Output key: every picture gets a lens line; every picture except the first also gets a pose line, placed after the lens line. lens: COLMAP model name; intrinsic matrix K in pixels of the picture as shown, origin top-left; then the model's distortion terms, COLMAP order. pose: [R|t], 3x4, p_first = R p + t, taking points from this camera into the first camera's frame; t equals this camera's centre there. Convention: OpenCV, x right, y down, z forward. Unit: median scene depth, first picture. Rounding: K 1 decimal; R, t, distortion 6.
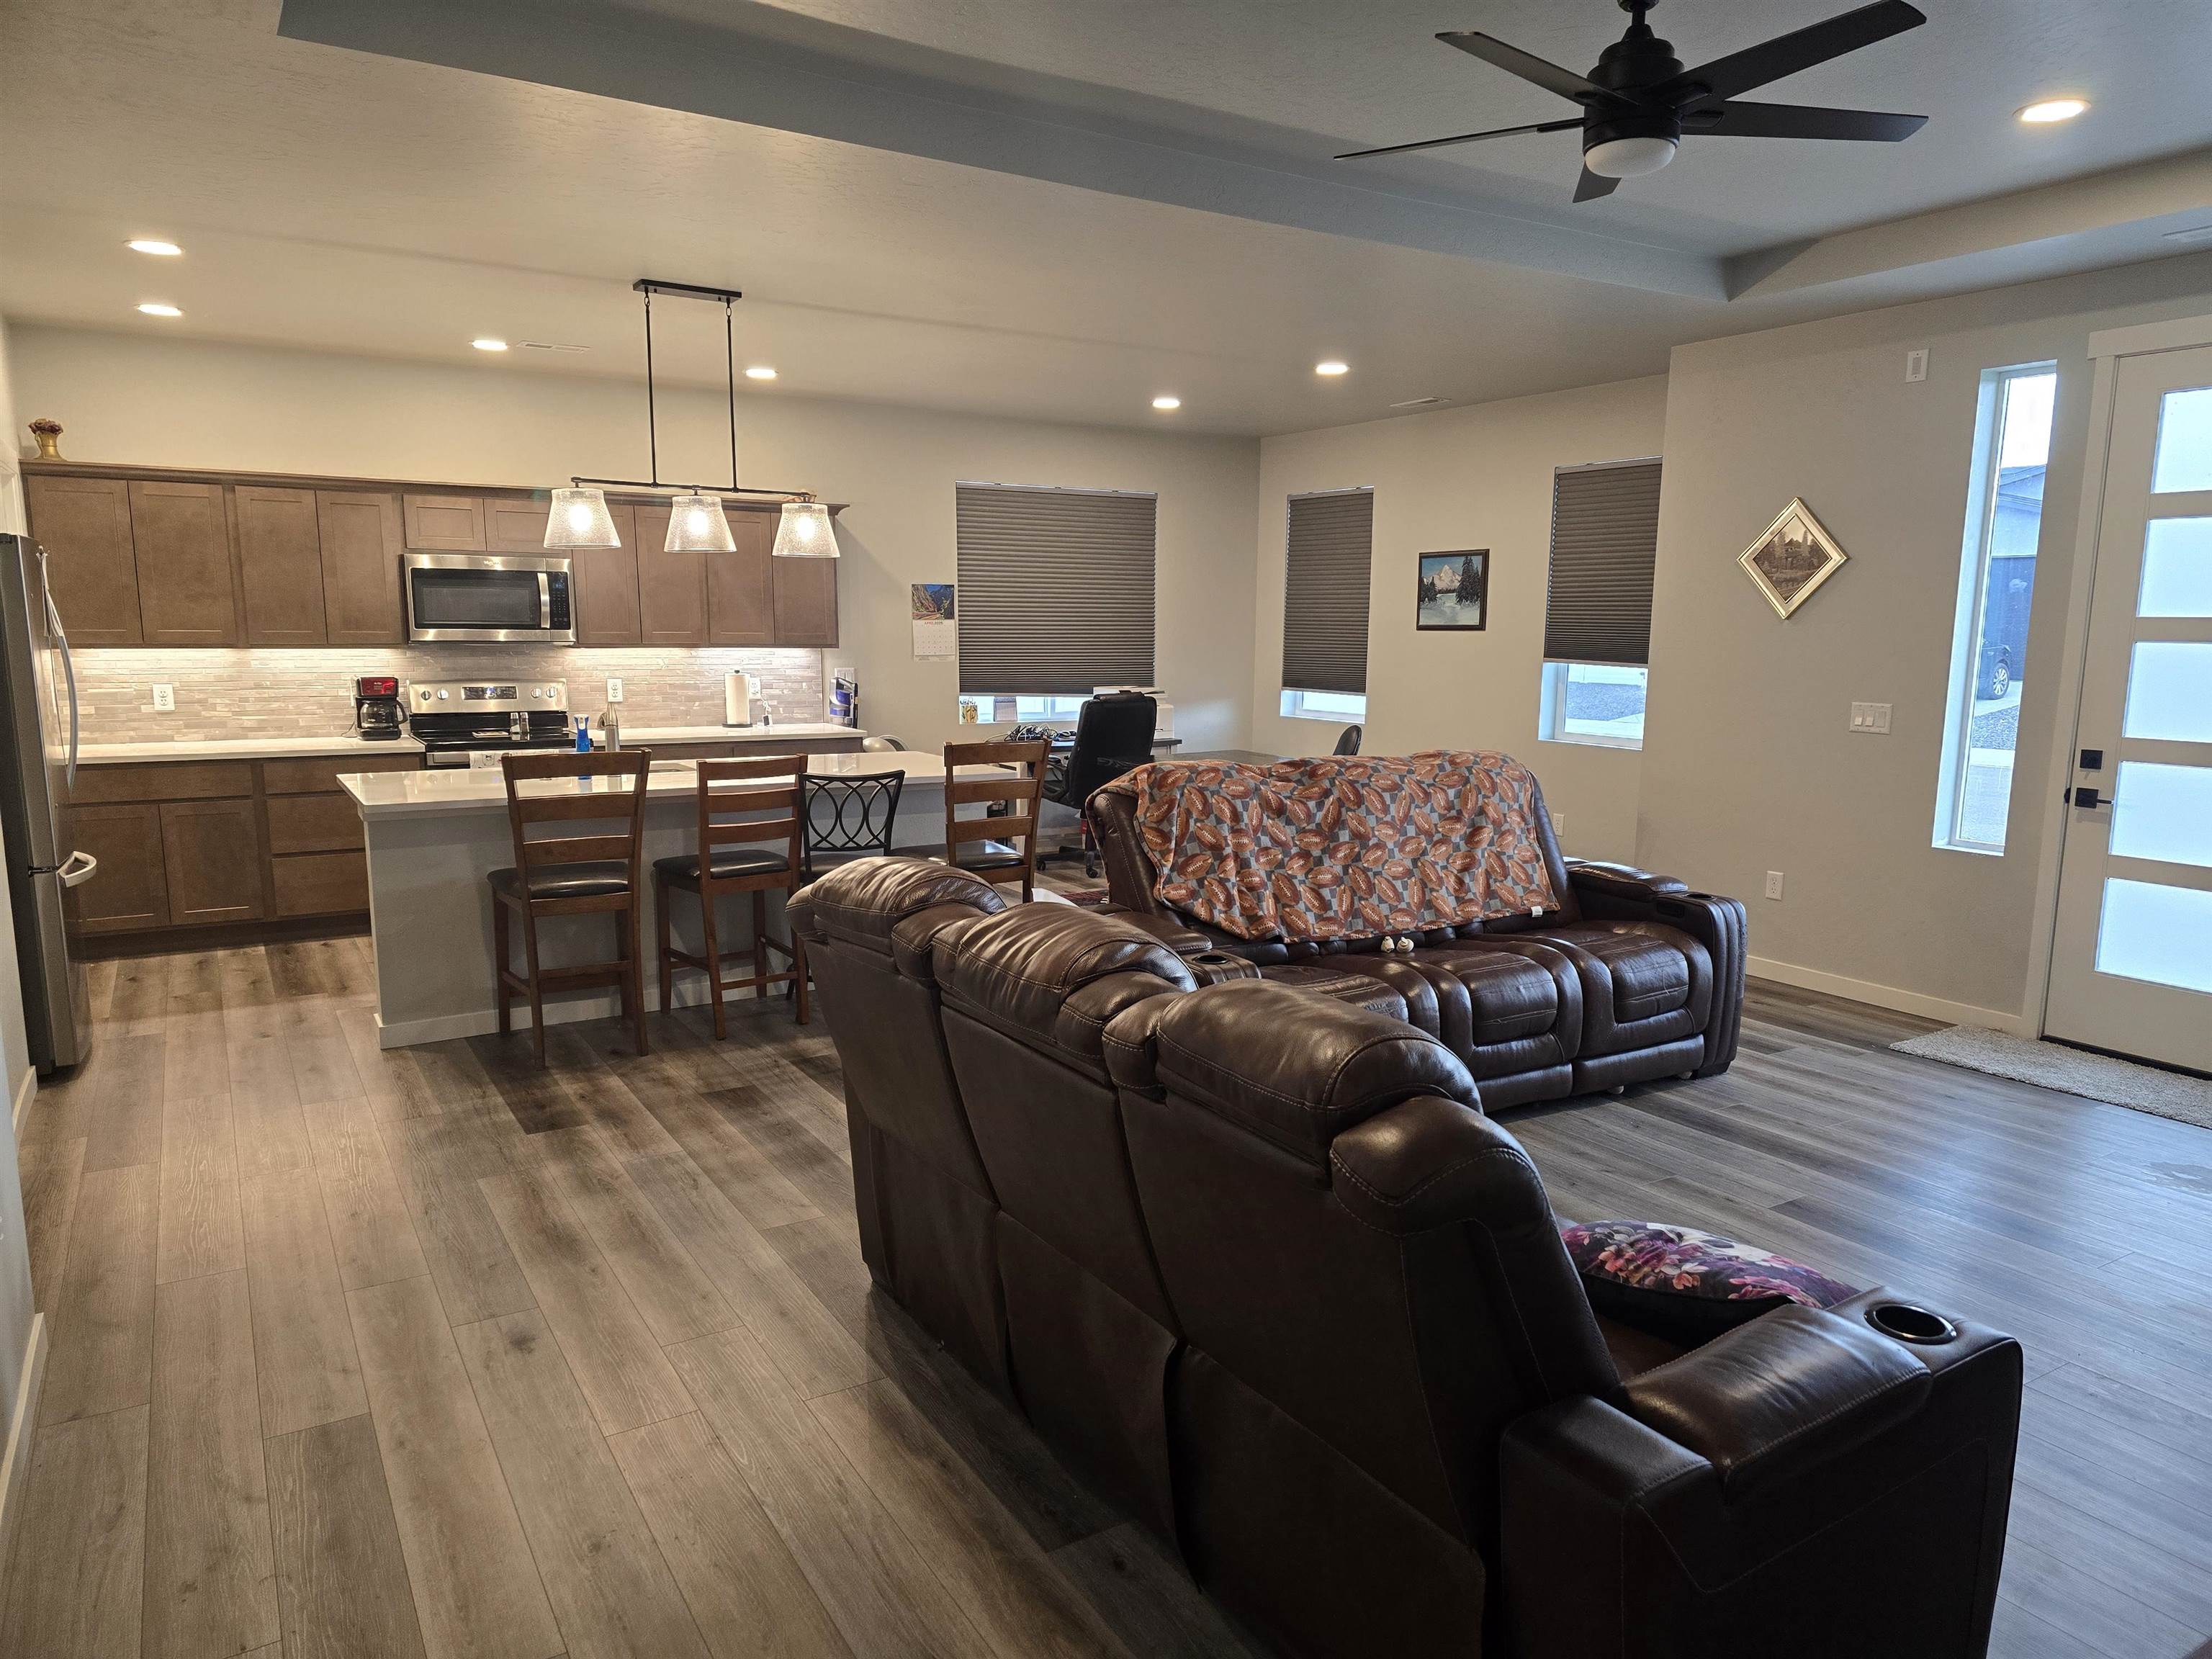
lens RADIAL K [[1466.7, 0, 1116.7], [0, 1466.7, 850.9], [0, 0, 1]] dist [0.086763, -0.078262]
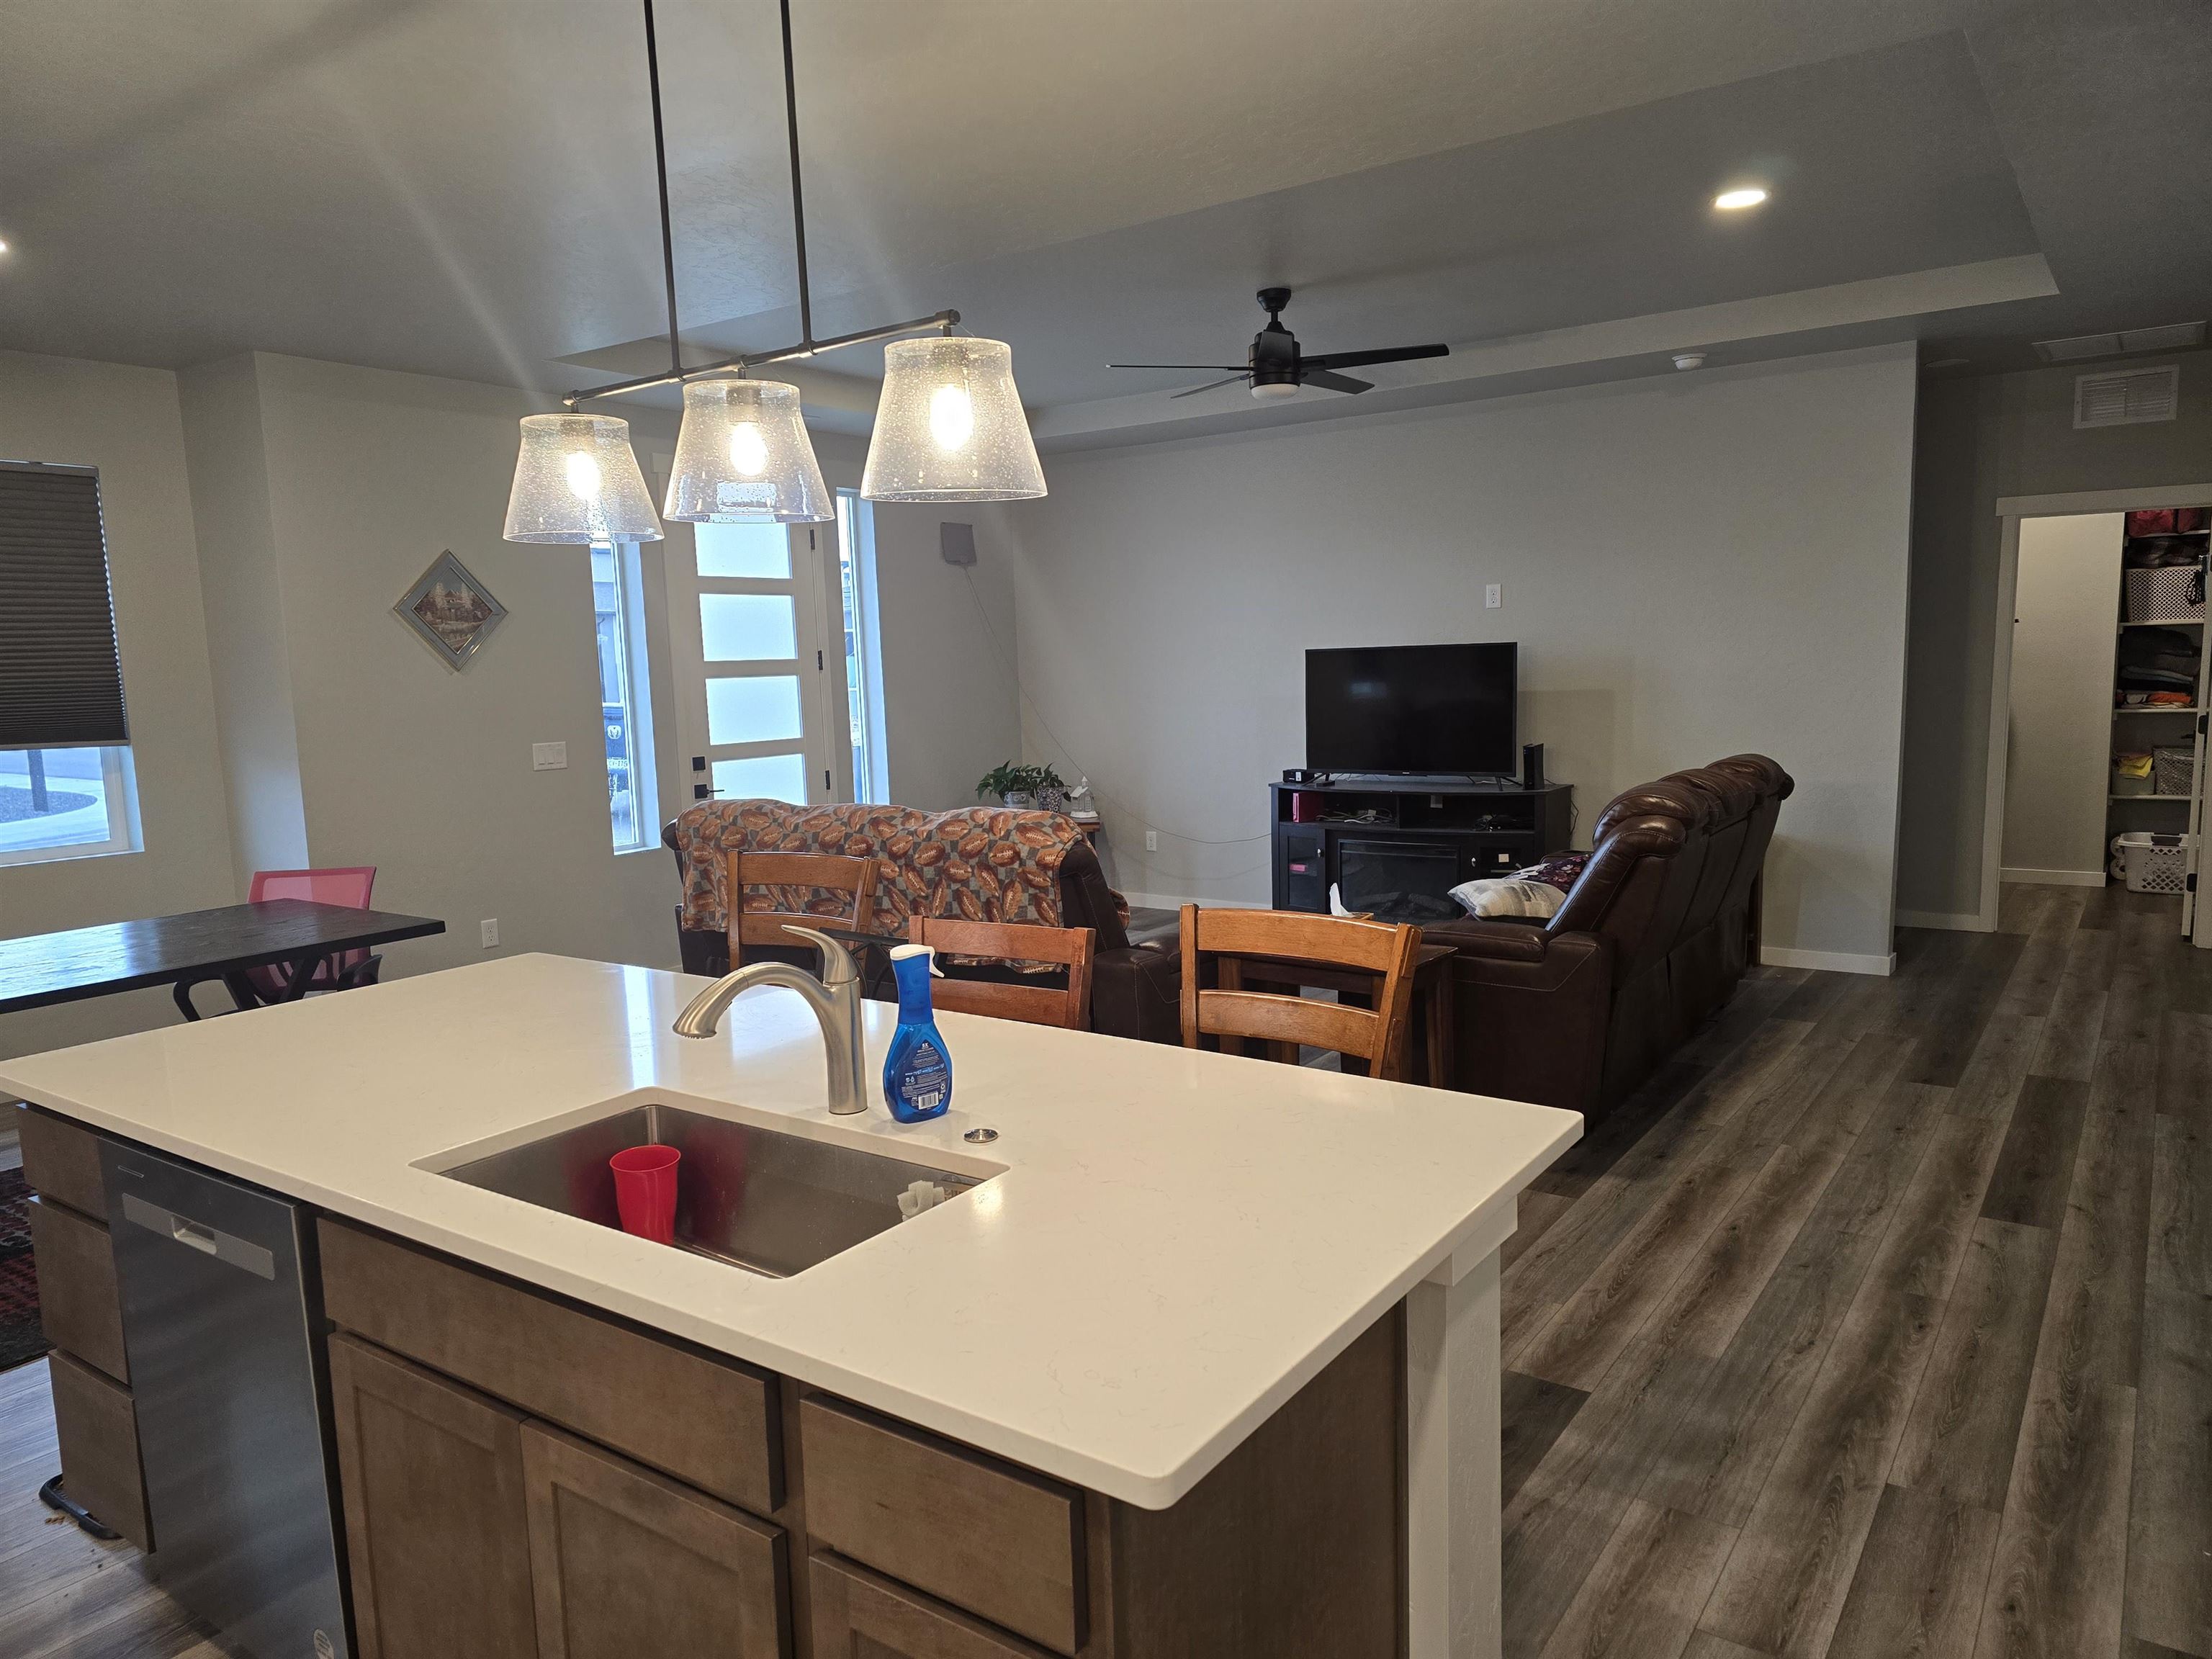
lens RADIAL K [[1466.7, 0, 1116.7], [0, 1466.7, 850.9], [0, 0, 1]] dist [0.086763, -0.078262]
pose [[-0.393615, -0.119532, 0.911471, -0.550738], [0.171558, 0.964539, 0.200578, -0.138288], [-0.903125, 0.235321, -0.359151, 0.839337]]
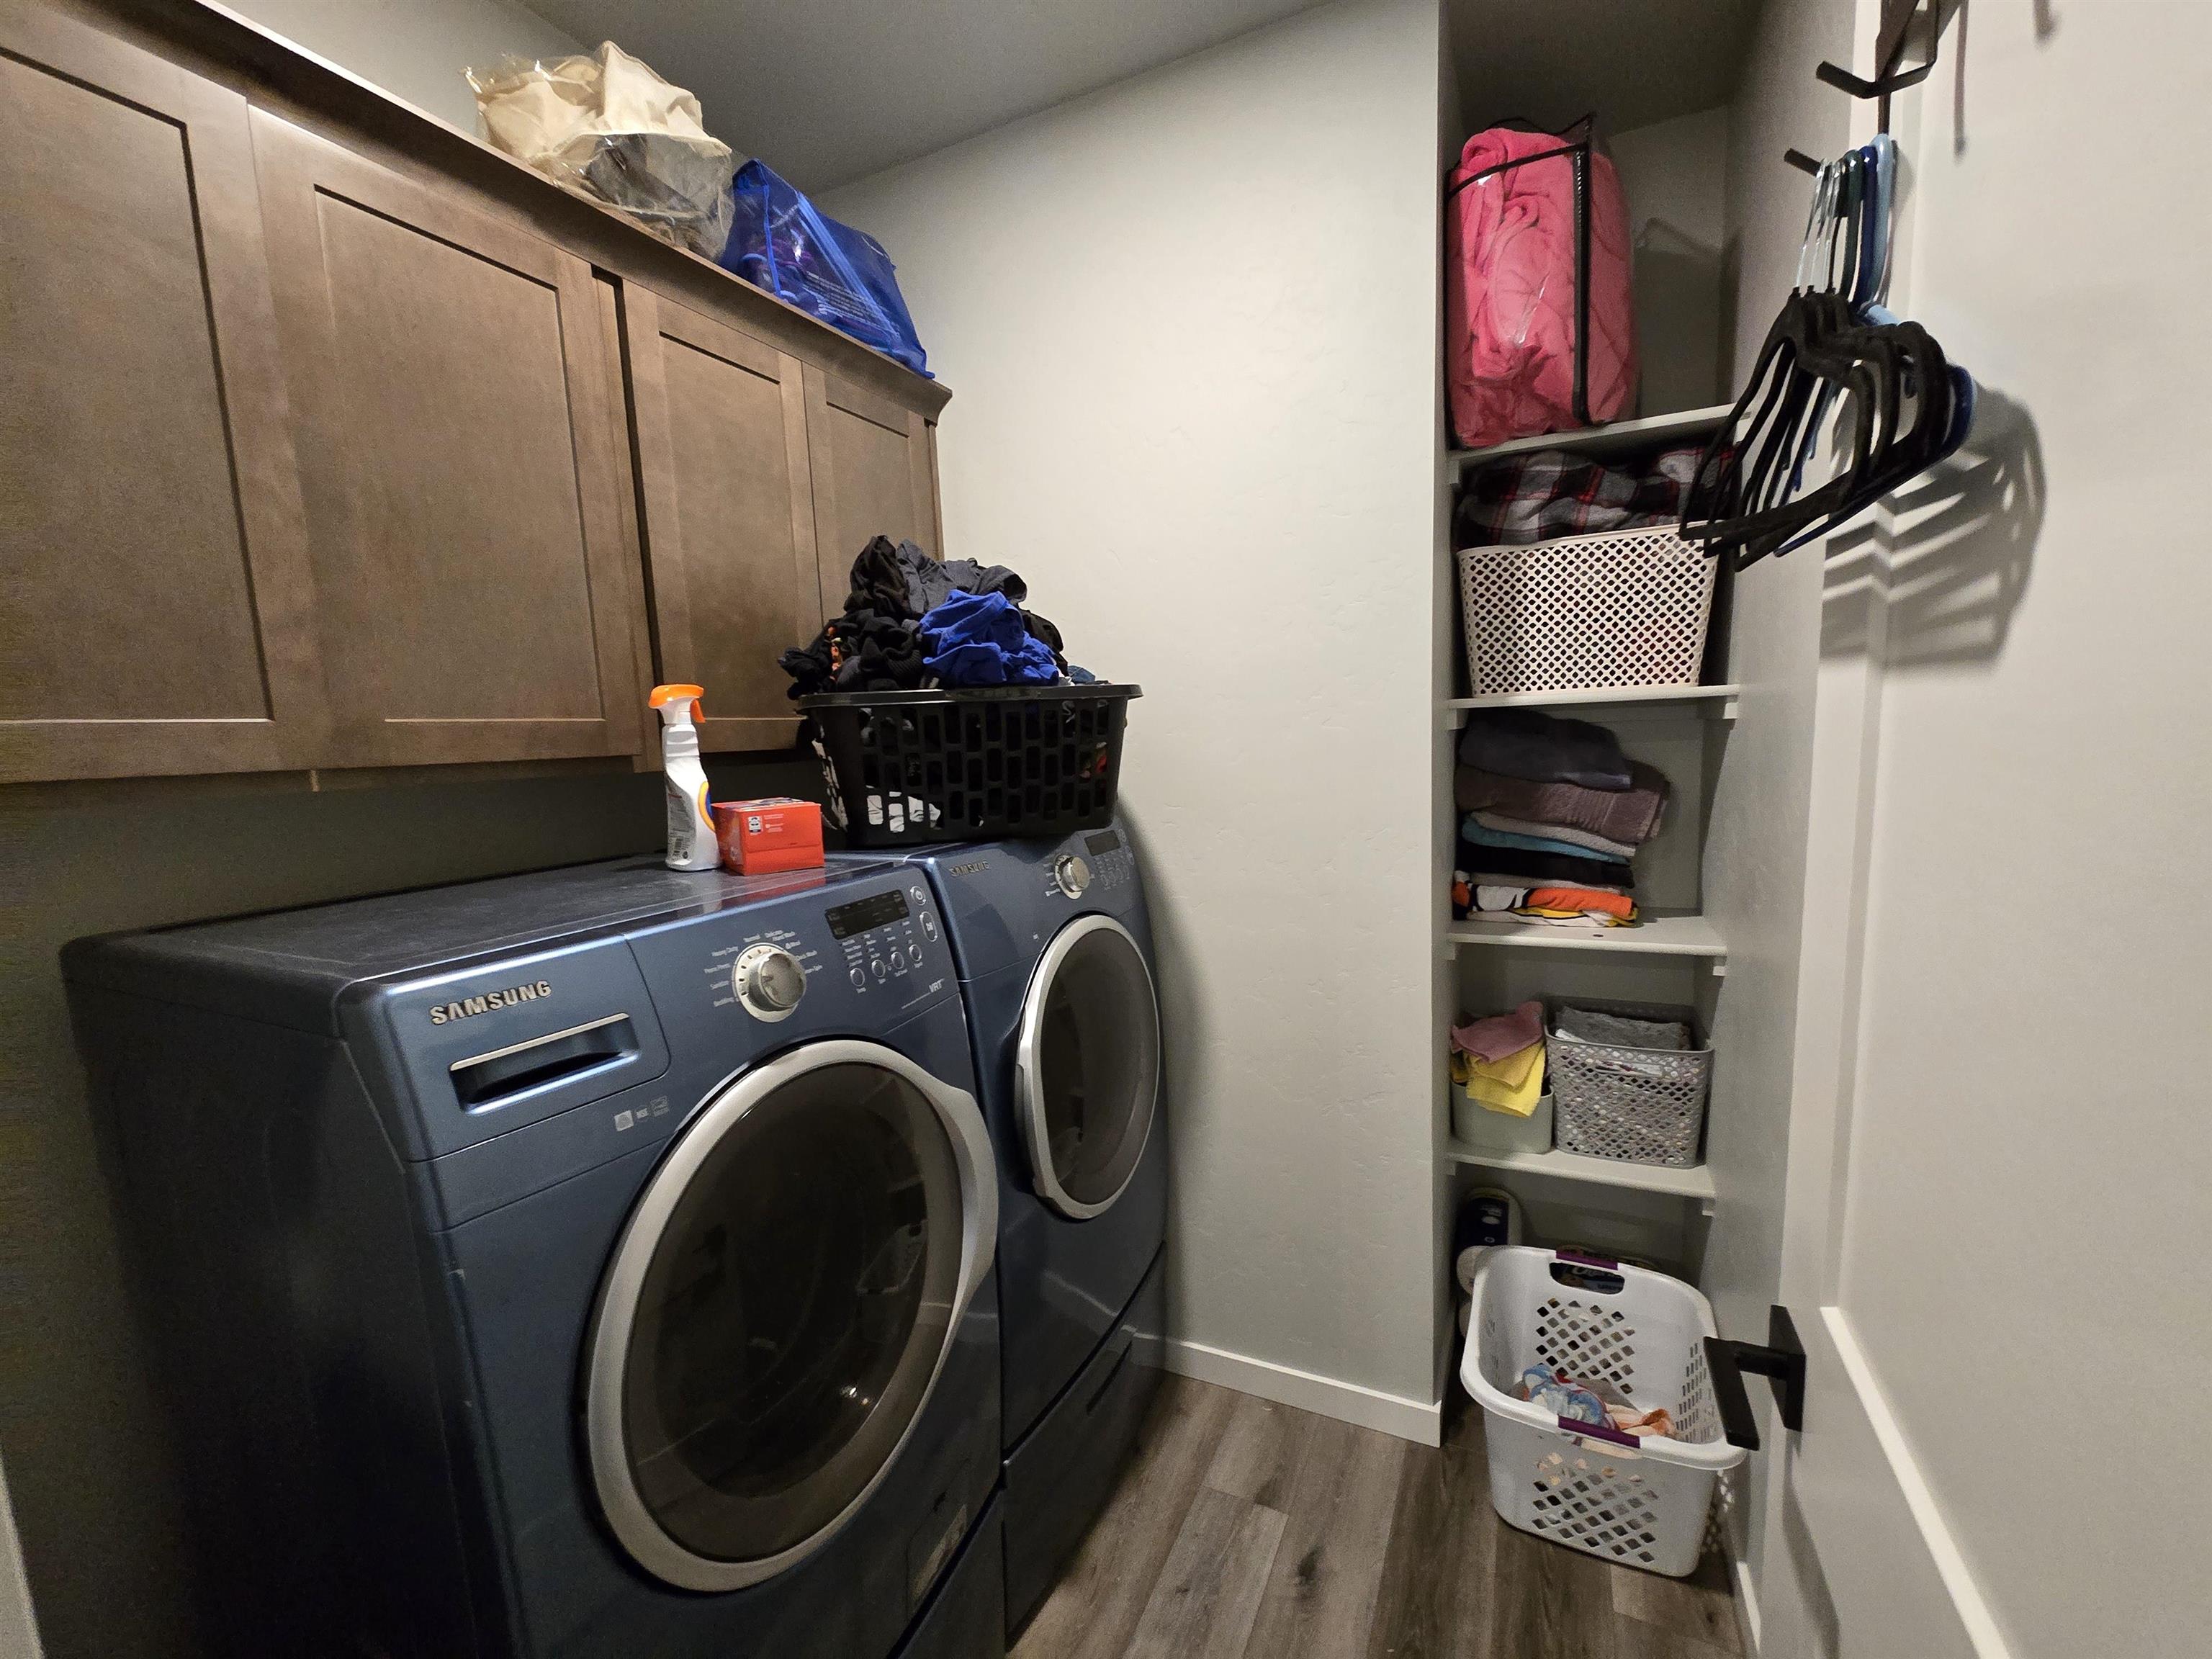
lens RADIAL K [[905.9, 0, 1118.3], [0, 905.9, 848.2], [0, 0, 1]] dist [0.022467, -0.012420]
pose [[-0.544935, -0.091373, 0.833485, 0.077221], [0.166285, 0.962524, 0.214237, 0.033494], [-0.821824, 0.255342, -0.509319, -0.134455]]
